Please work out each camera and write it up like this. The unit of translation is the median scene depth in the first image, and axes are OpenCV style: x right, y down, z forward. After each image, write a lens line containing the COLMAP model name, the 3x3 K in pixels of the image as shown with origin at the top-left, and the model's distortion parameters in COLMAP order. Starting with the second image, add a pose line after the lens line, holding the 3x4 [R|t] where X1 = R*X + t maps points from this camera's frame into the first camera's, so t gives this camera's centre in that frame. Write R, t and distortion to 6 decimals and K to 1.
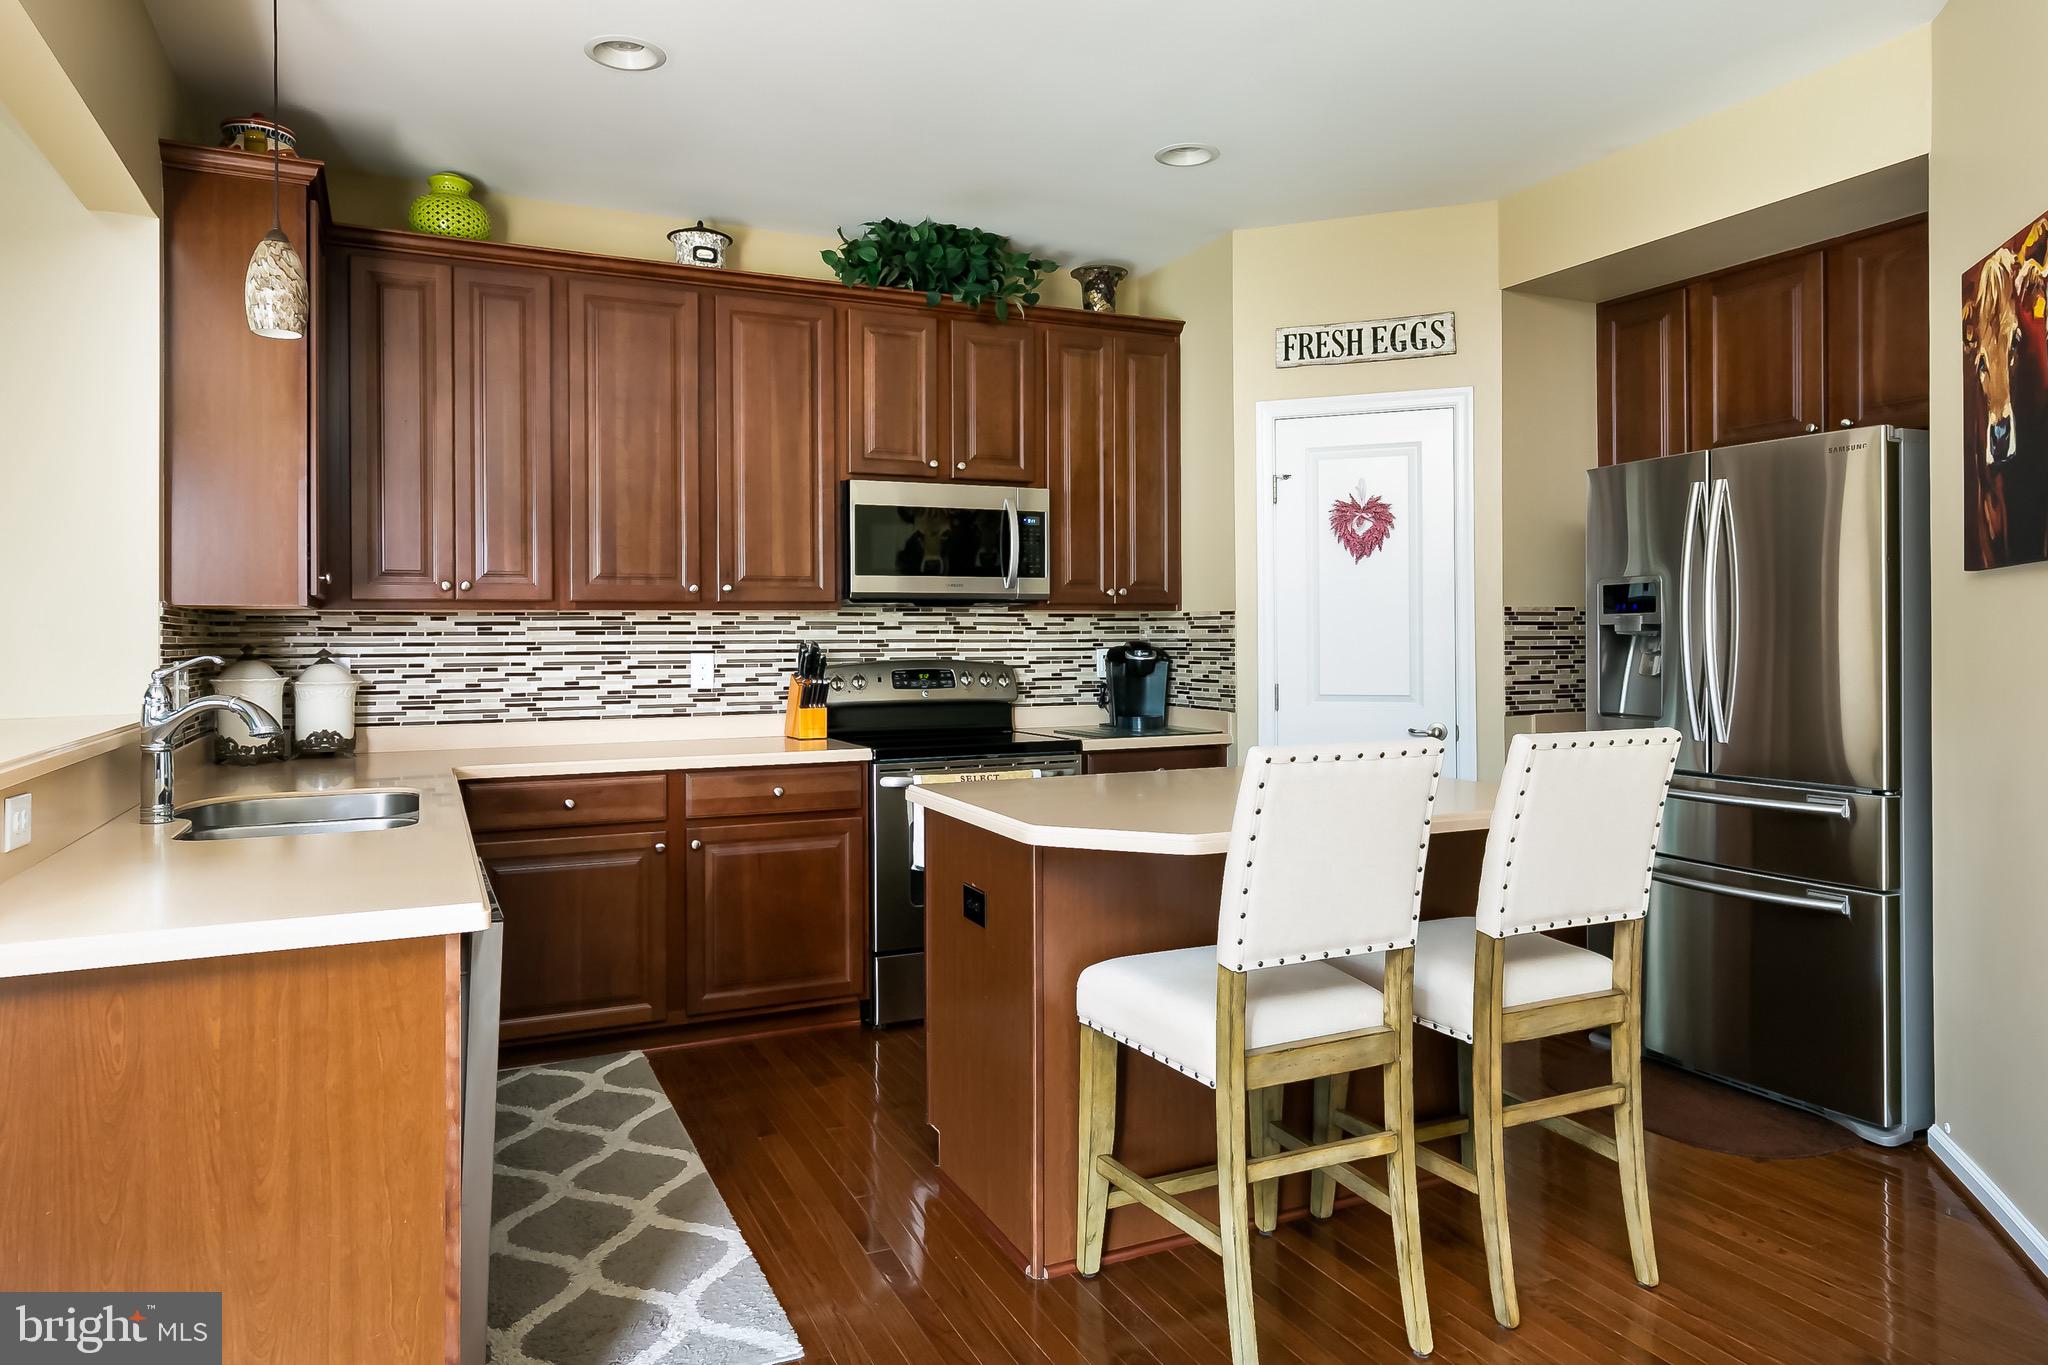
lens RADIAL K [[1316.2, 0, 1022.9], [0, 1316.2, 632.8], [0, 0, 1]] dist [0.010732, 0.000048]
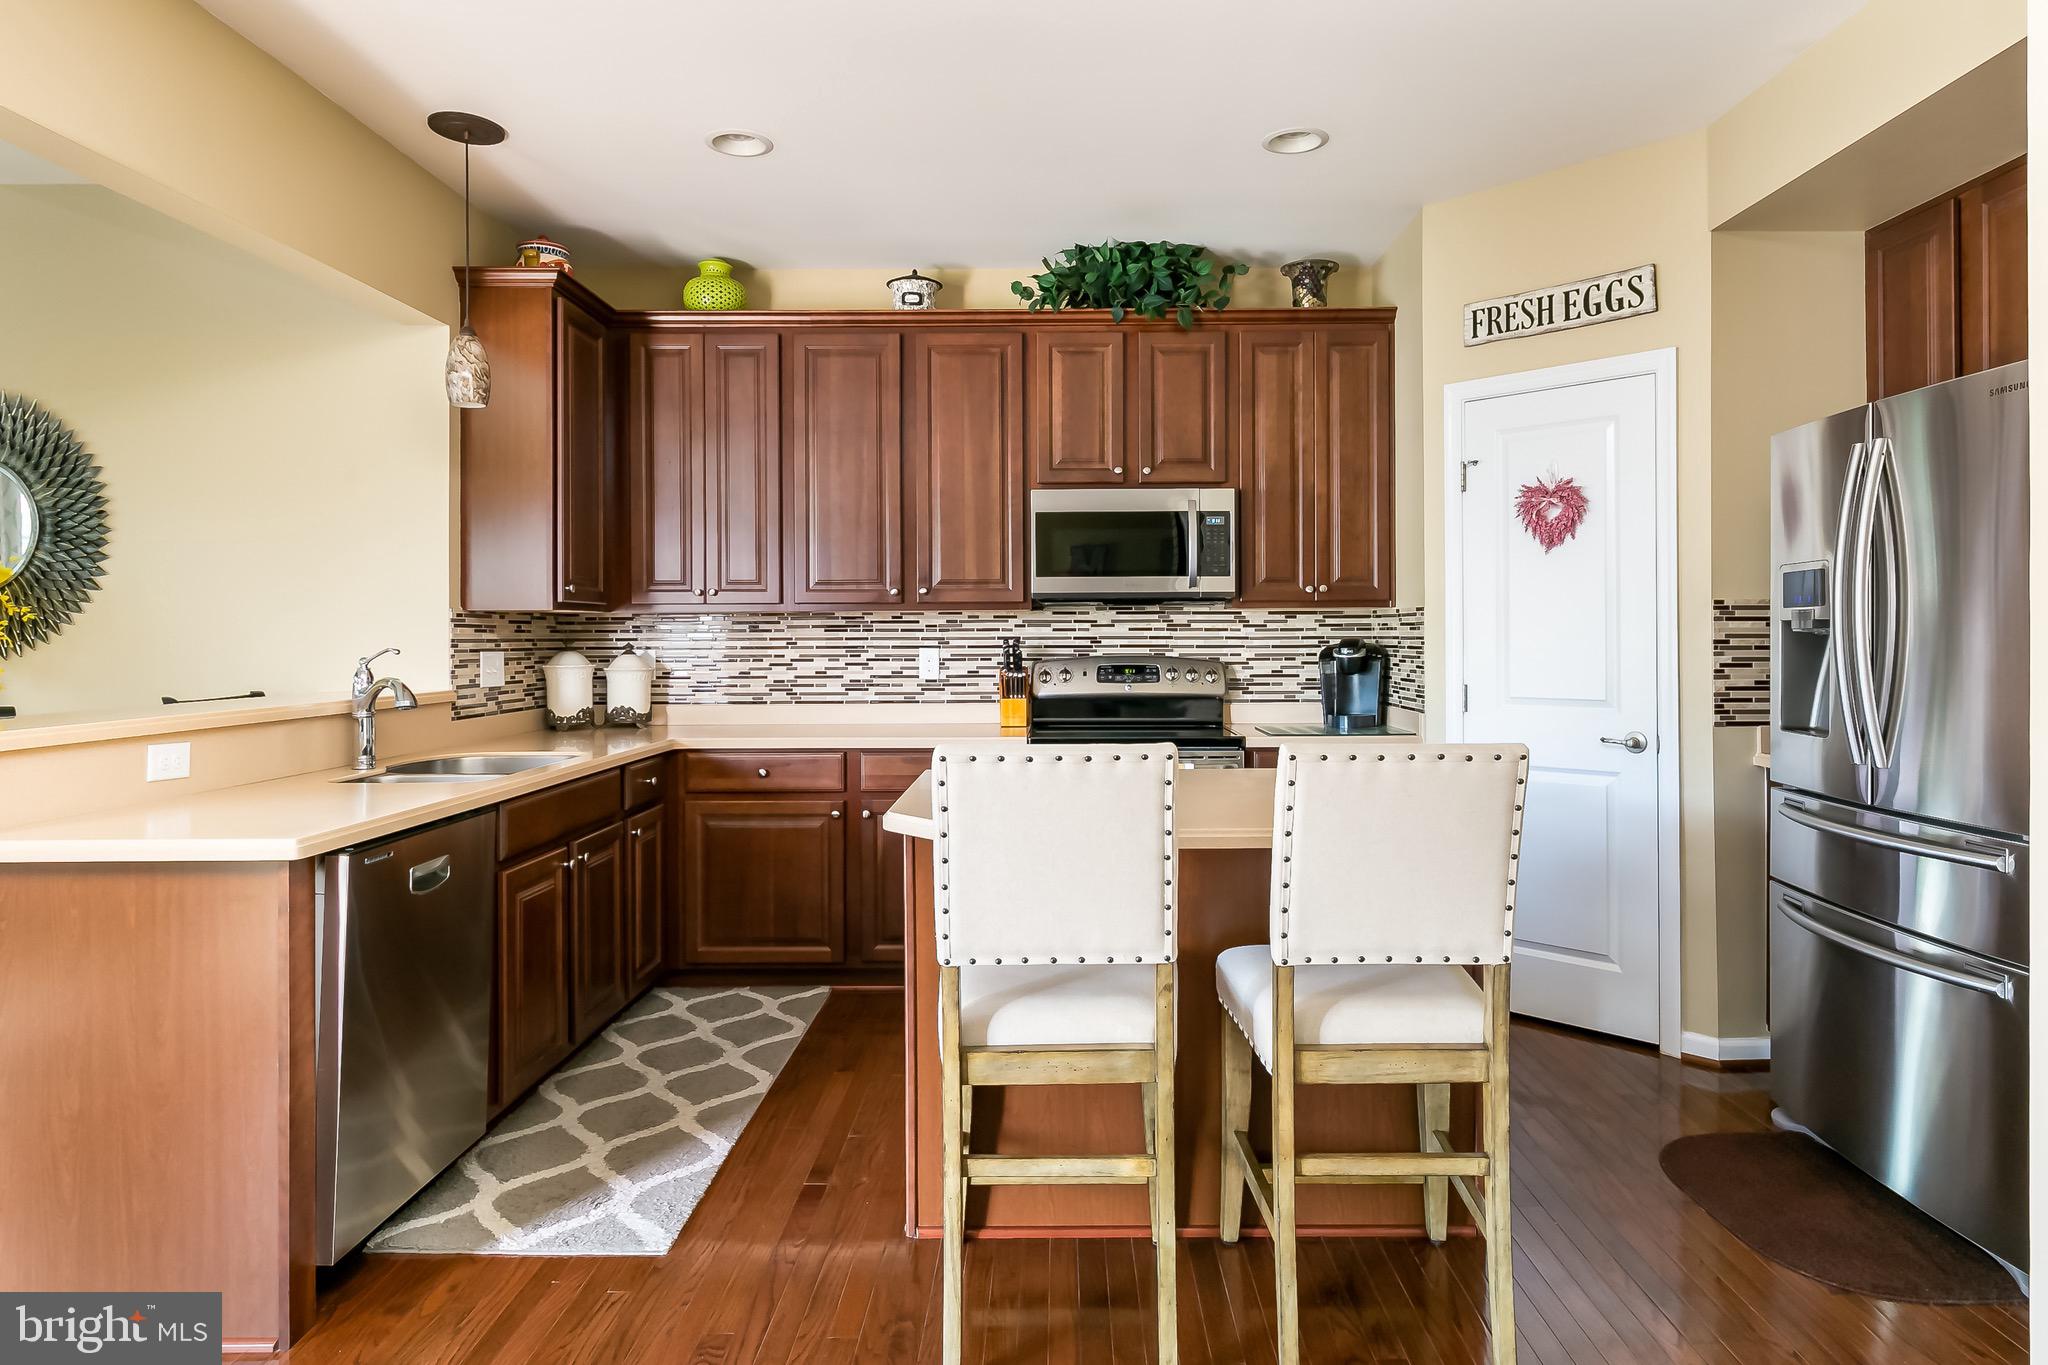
lens RADIAL K [[1221.0, 0, 1029.9], [0, 1221.0, 631.8], [0, 0, 1]] dist [0.003958, -0.000745]
pose [[0.902606, 0.000381, -0.430467, 0.295817], [0.000531, 0.999998, 0.001999, -0.000735], [0.430467, -0.002033, 0.902604, 0.085517]]
